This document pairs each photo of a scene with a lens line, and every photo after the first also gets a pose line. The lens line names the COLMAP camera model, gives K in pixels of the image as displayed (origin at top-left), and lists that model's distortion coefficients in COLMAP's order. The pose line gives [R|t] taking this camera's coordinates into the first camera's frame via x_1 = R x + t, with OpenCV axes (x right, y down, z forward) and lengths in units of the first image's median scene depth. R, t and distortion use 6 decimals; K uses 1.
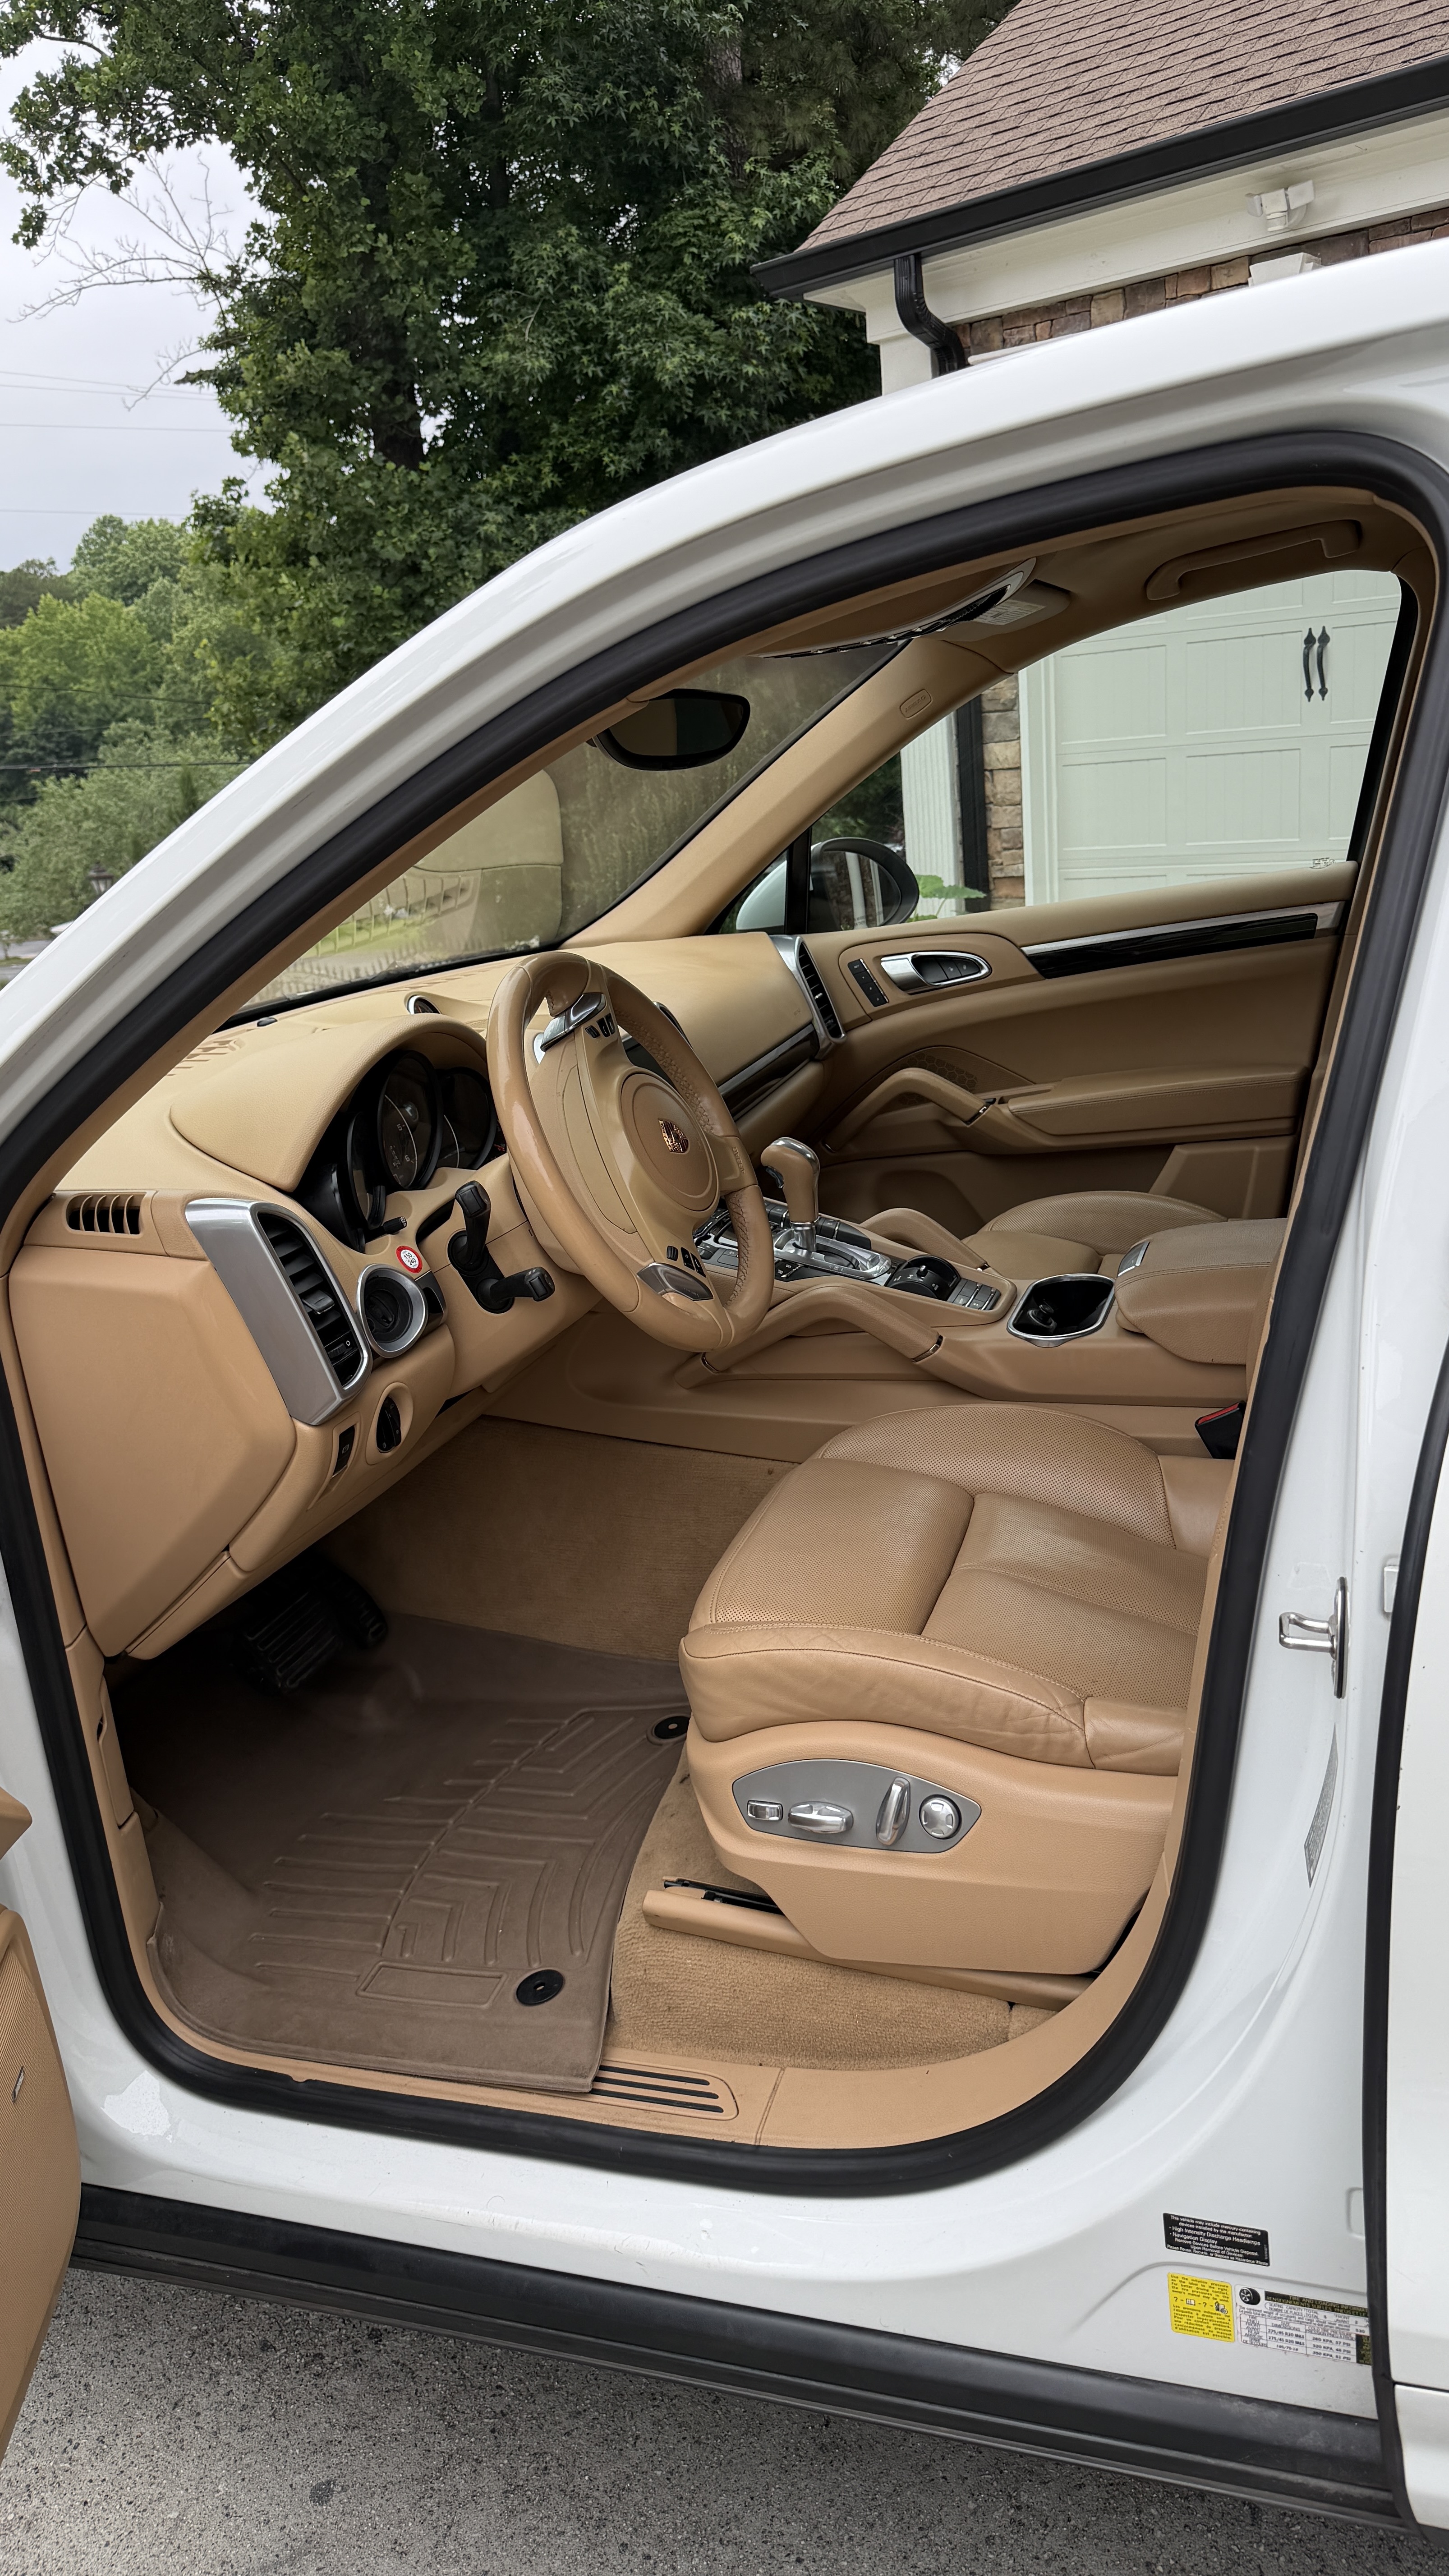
lens RADIAL K [[1837.0, 0, 724.5], [0, 1837.0, 1288.0], [0, 0, 1]] dist [0.001987, -0.011296]
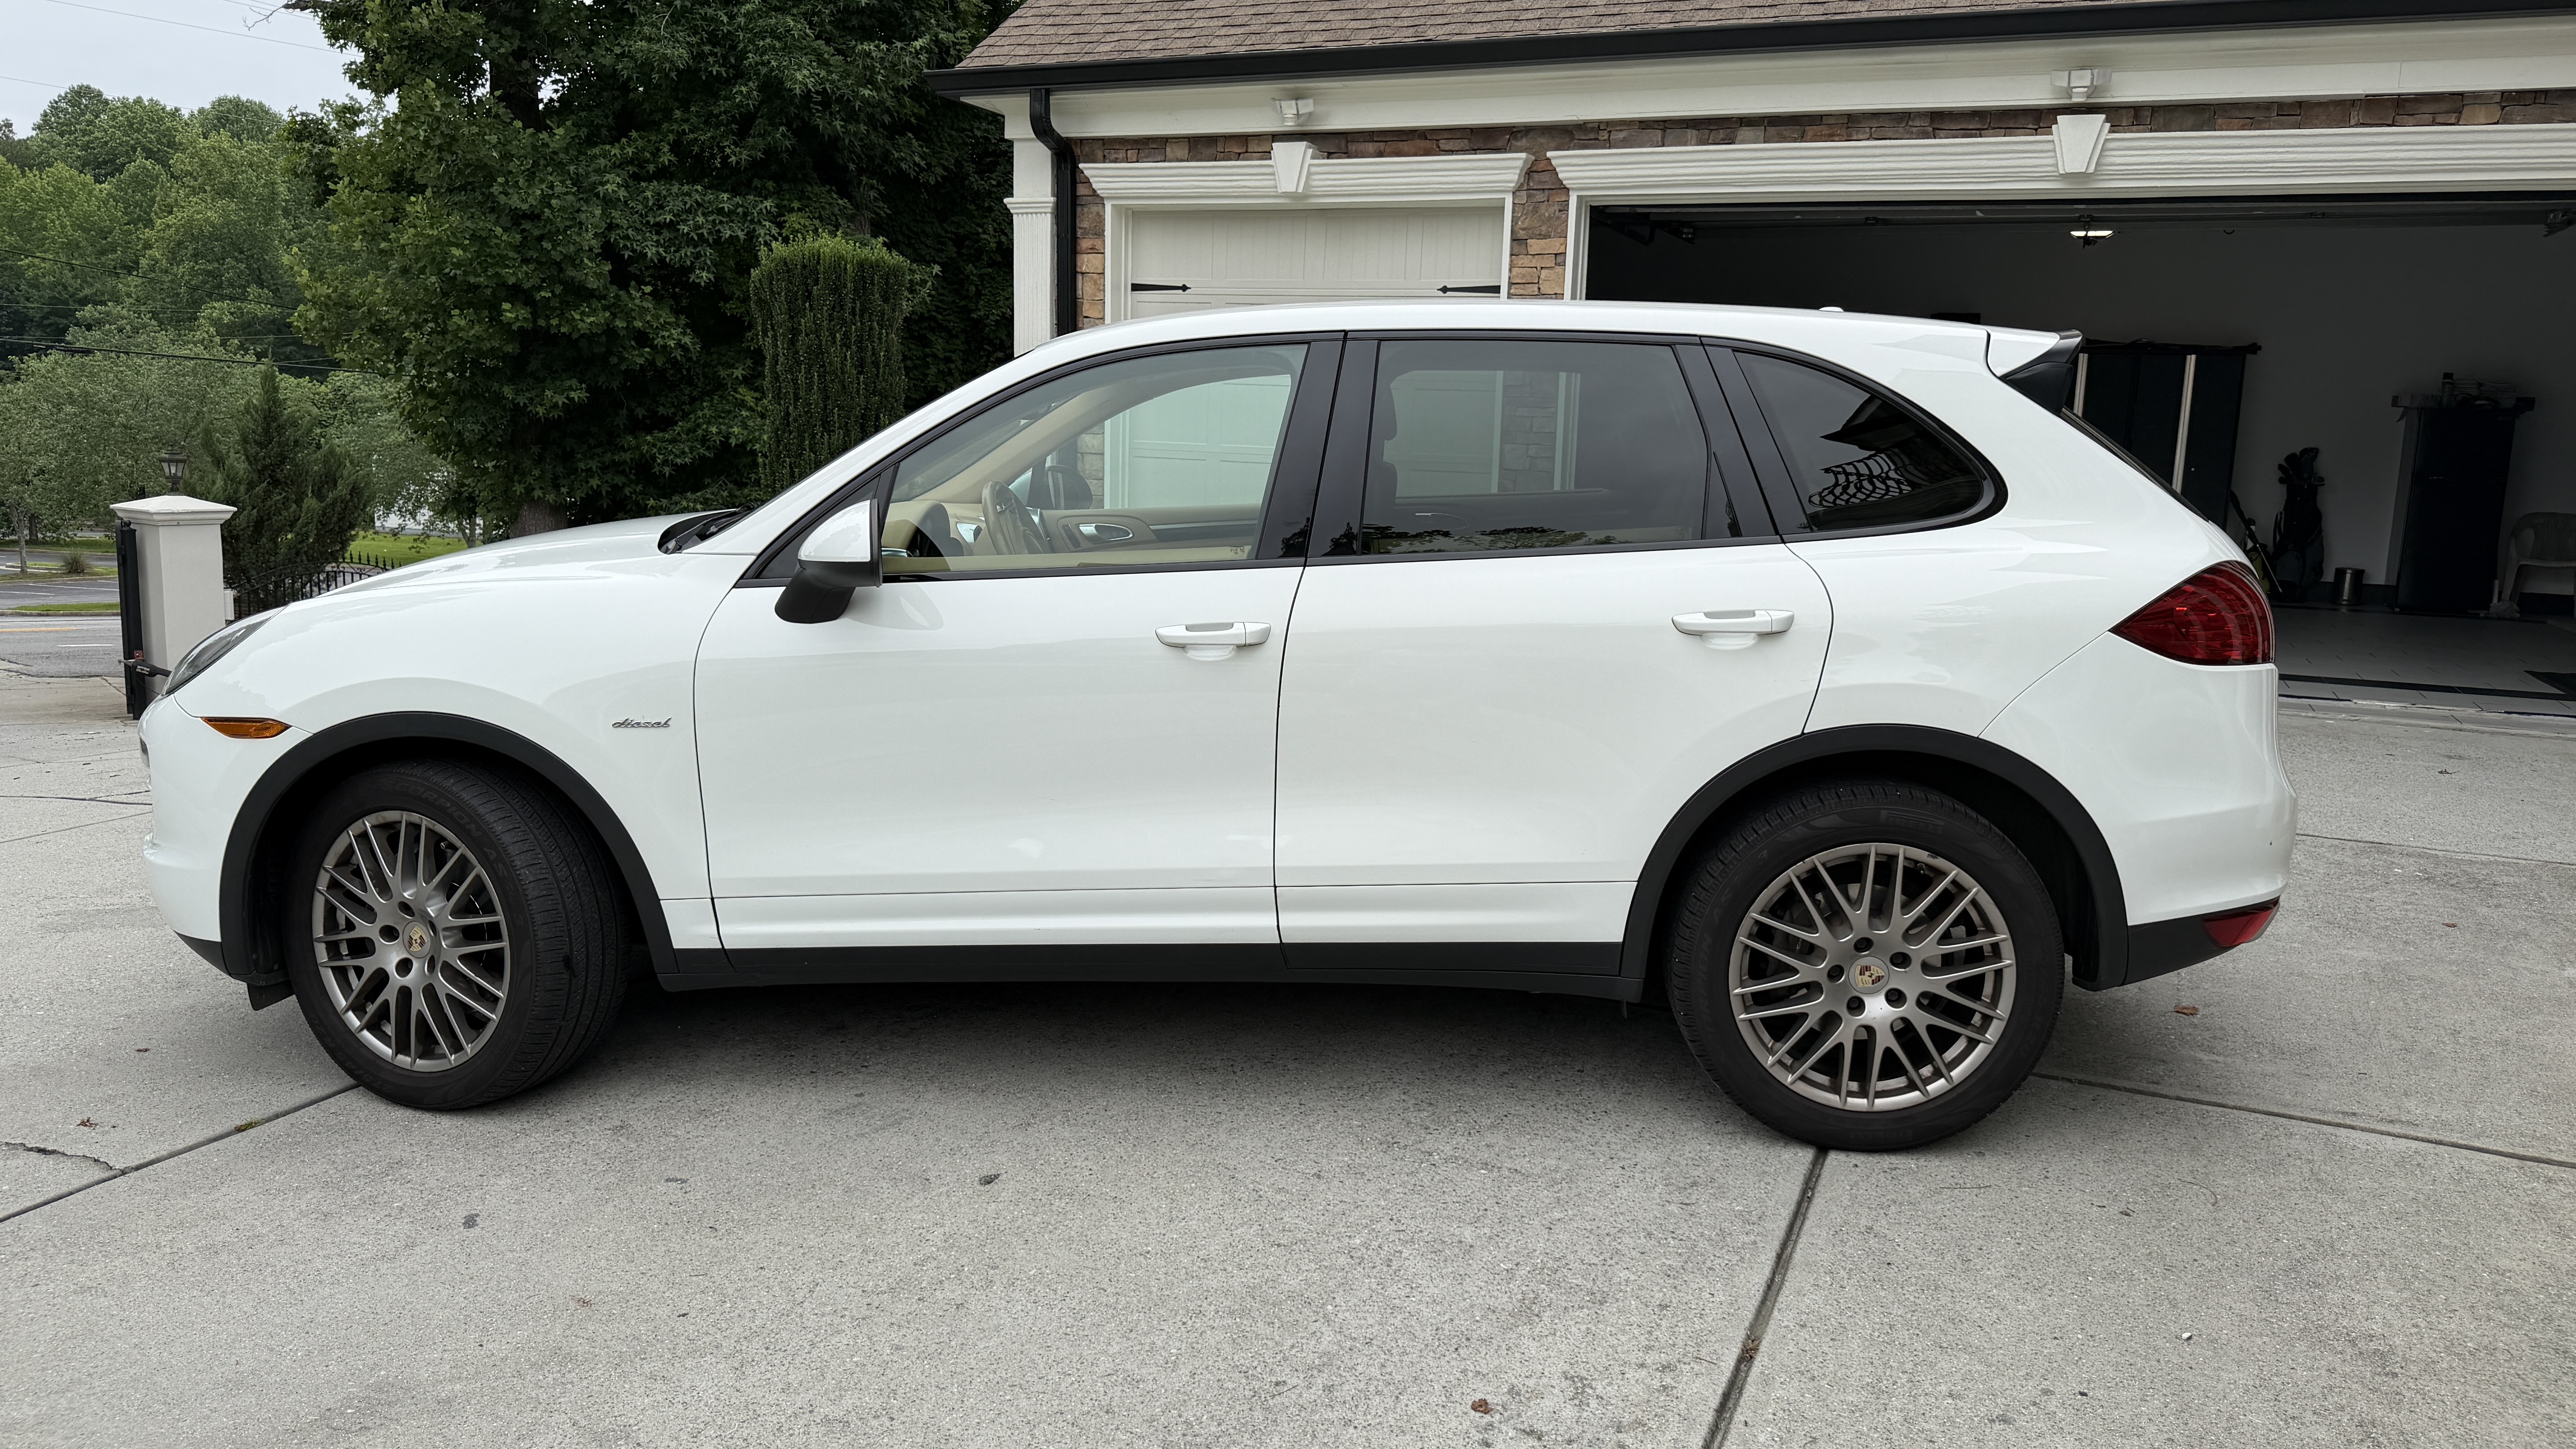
lens RADIAL K [[1837.0, 0, 1288.3], [0, 1837.0, 734.9], [0, 0, 1]] dist [0.001987, -0.011296]
pose [[0.955511, 0.066735, 0.287305, -0.027367], [-0.029988, 0.991001, -0.130455, 0.032436], [-0.293426, 0.116035, 0.948914, -0.101532]]
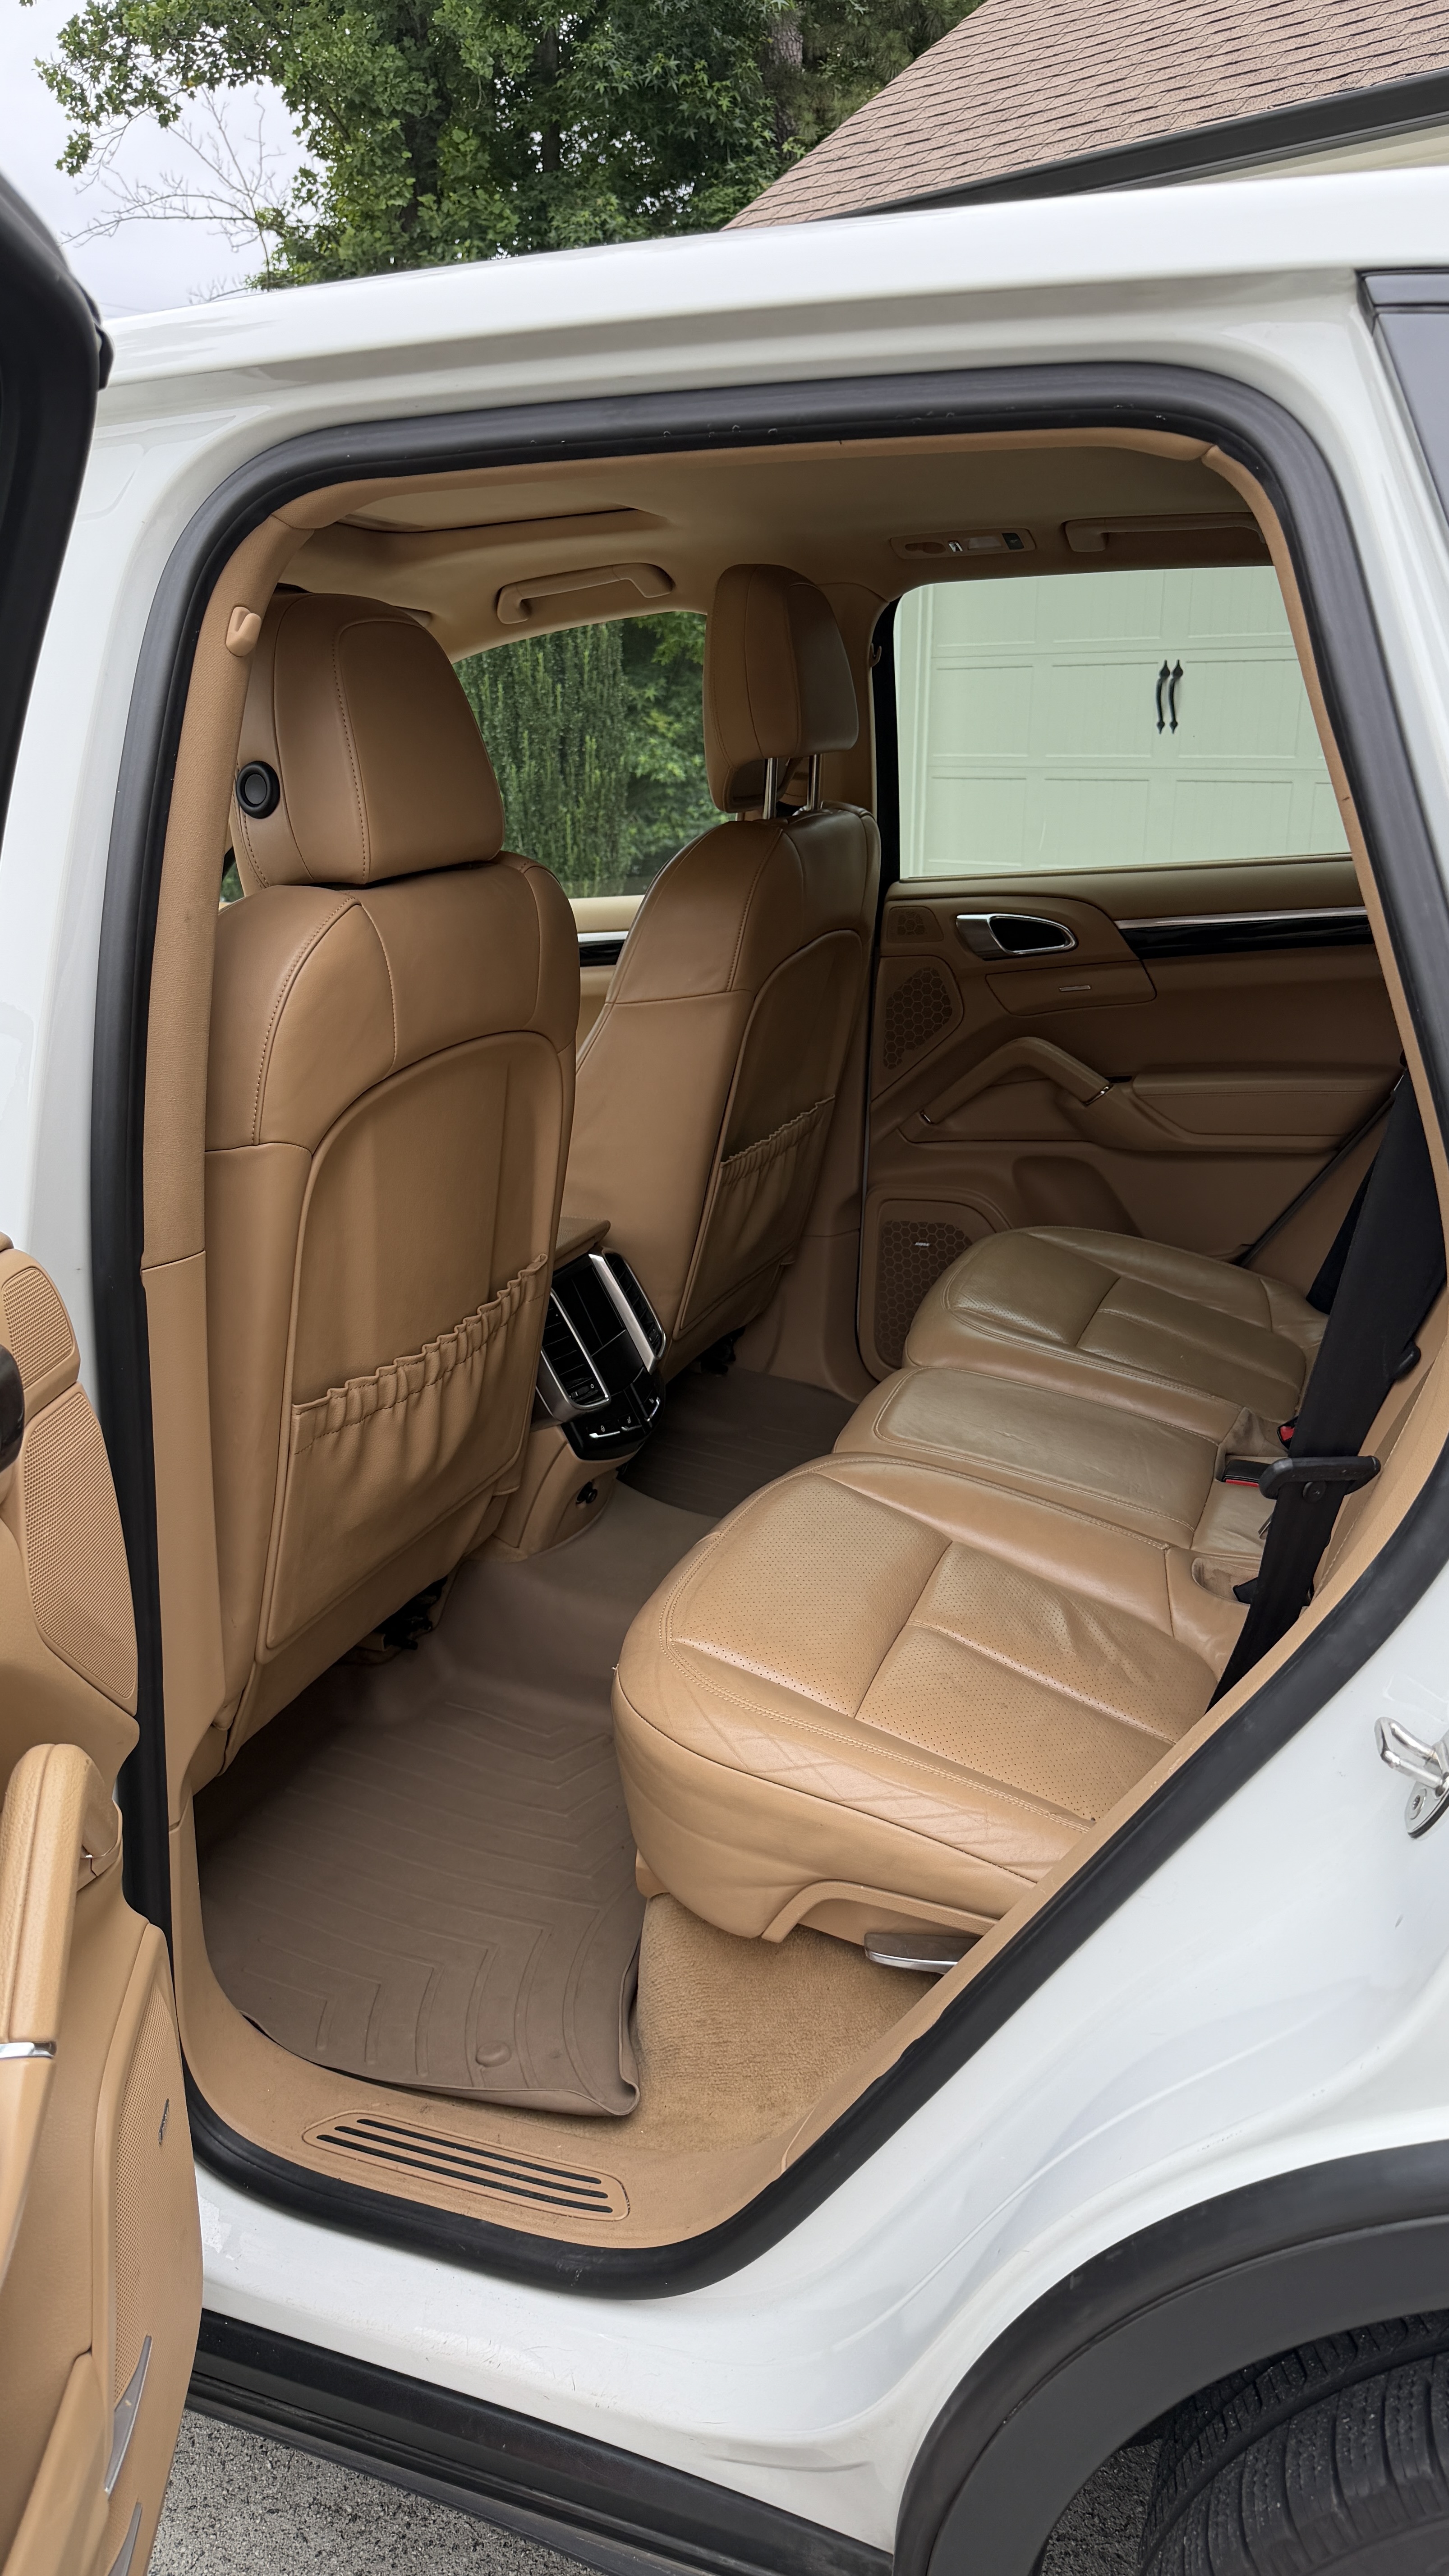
lens RADIAL K [[1875.9, 0, 724.5], [0, 1875.9, 1288.0], [0, 0, 1]] dist [-0.002793, -0.011636]
pose [[0.996602, 0.081794, -0.009674, 0.034104], [-0.081768, 0.996647, 0.003017, -0.000452], [0.009888, -0.002215, 0.999949, -0.007394]]
